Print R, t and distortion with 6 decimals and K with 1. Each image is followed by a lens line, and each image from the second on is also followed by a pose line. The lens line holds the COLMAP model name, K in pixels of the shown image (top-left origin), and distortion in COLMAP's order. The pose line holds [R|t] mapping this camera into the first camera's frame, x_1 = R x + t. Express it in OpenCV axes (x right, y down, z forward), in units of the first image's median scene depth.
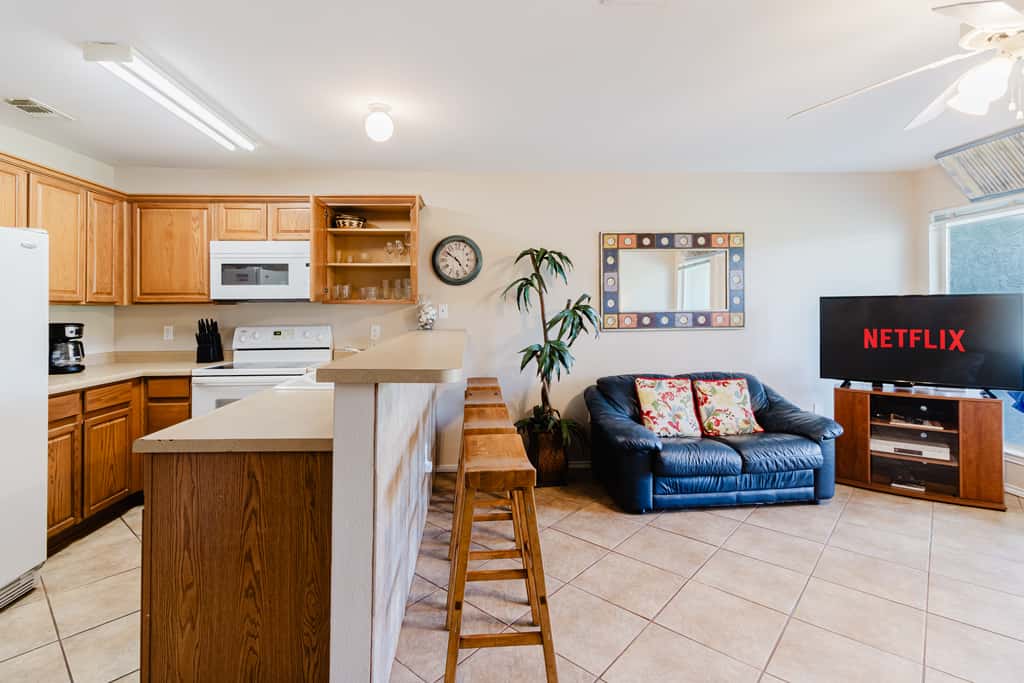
lens RADIAL K [[486.4, 0, 499.1], [0, 486.4, 308.5], [0, 0, 1]] dist [0.001296, 0.000765]
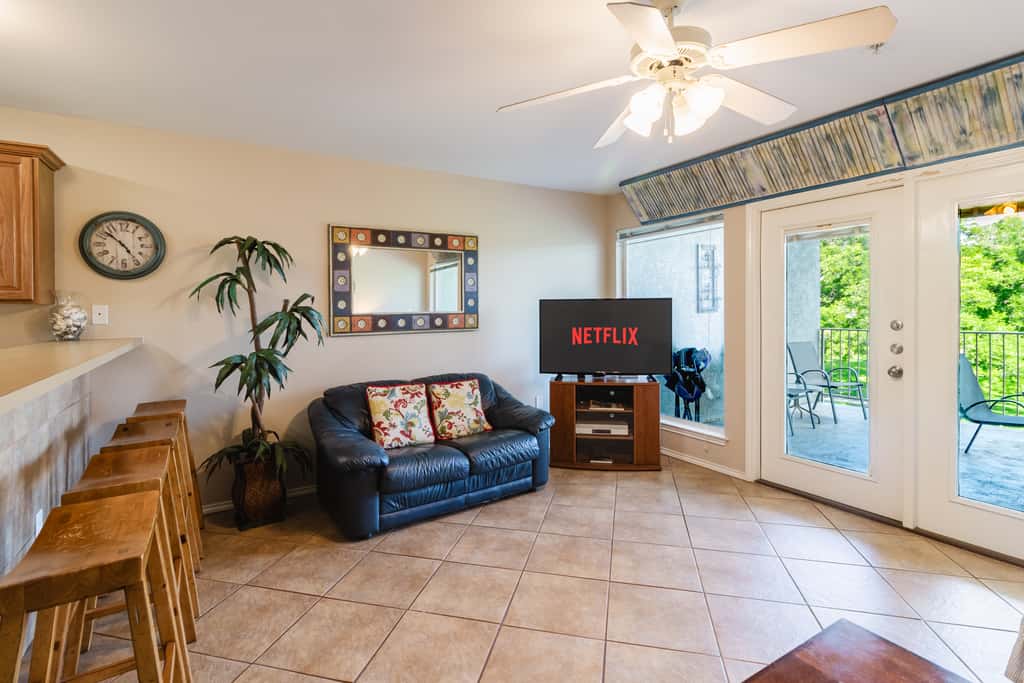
lens RADIAL K [[477.5, 0, 510.6], [0, 477.5, 314.4], [0, 0, 1]] dist [-0.001790, 0.000047]
pose [[0.878796, -0.005234, 0.477170, 0.093224], [0.001174, 0.999961, 0.008805, -0.000121], [-0.477197, -0.007177, 0.878767, 0.088886]]
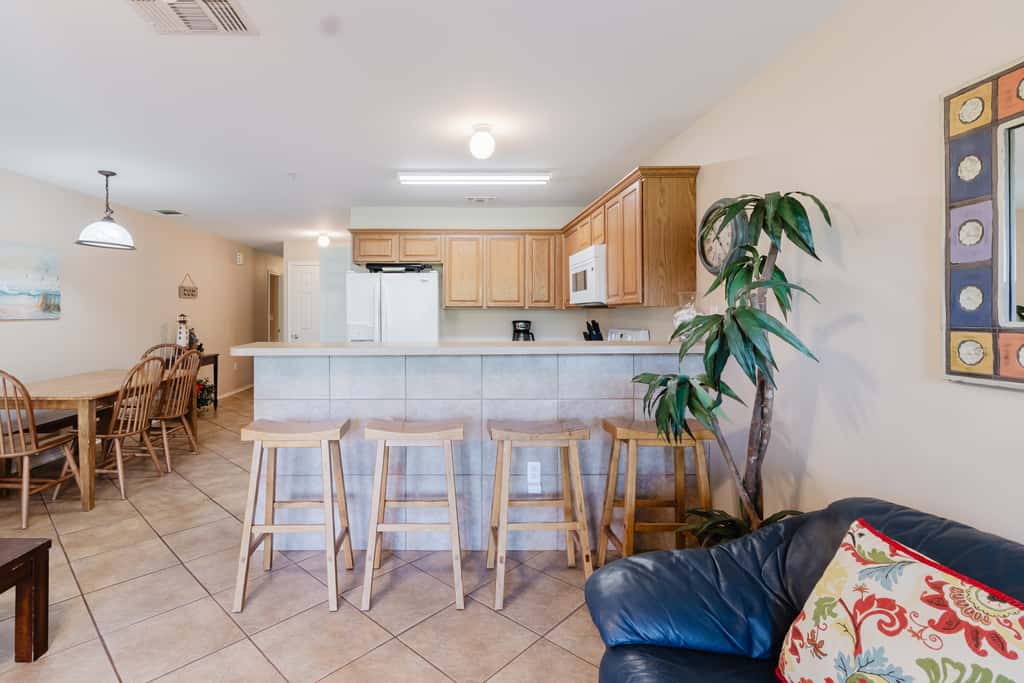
lens RADIAL K [[500.4, 0, 448.9], [0, 500.4, 306.5], [0, 0, 1]] dist [0.000908, 0.000384]
pose [[-0.063639, -0.009011, -0.997932, 0.661992], [-0.004507, 0.999952, -0.008741, -0.000844], [0.997963, 0.003941, -0.063677, 0.752274]]
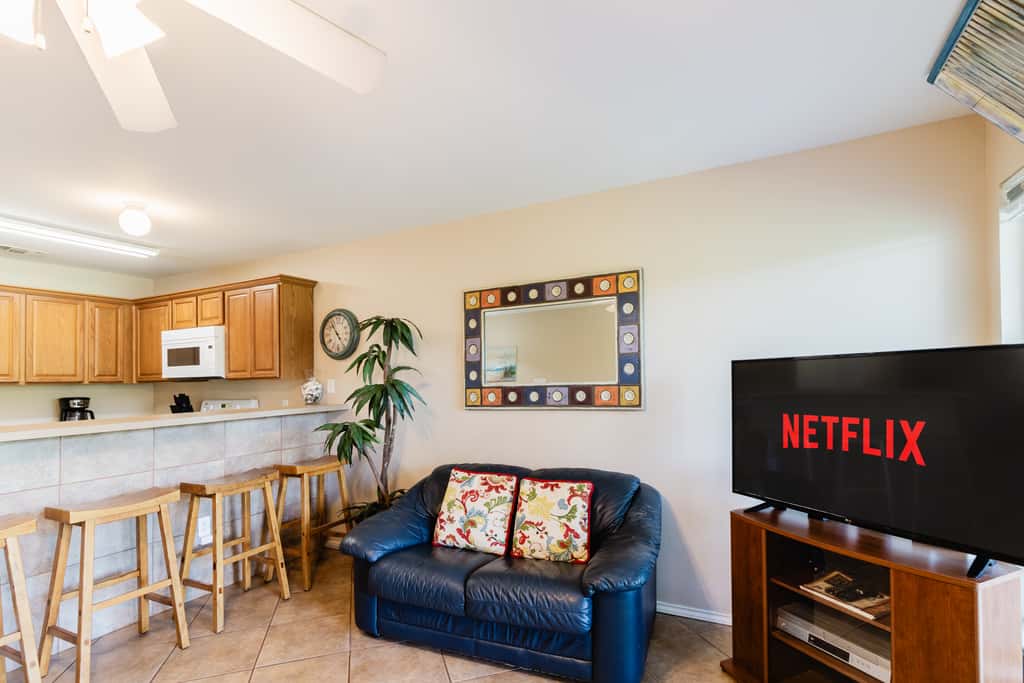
lens RADIAL K [[491.1, 0, 526.0], [0, 491.1, 370.8], [0, 0, 1]] dist [-0.000652, 0.000422]
pose [[0.868559, -0.020735, -0.495152, 0.807894], [0.013628, 0.999746, -0.017961, -0.002940], [0.495398, 0.008852, 0.868621, 0.360306]]
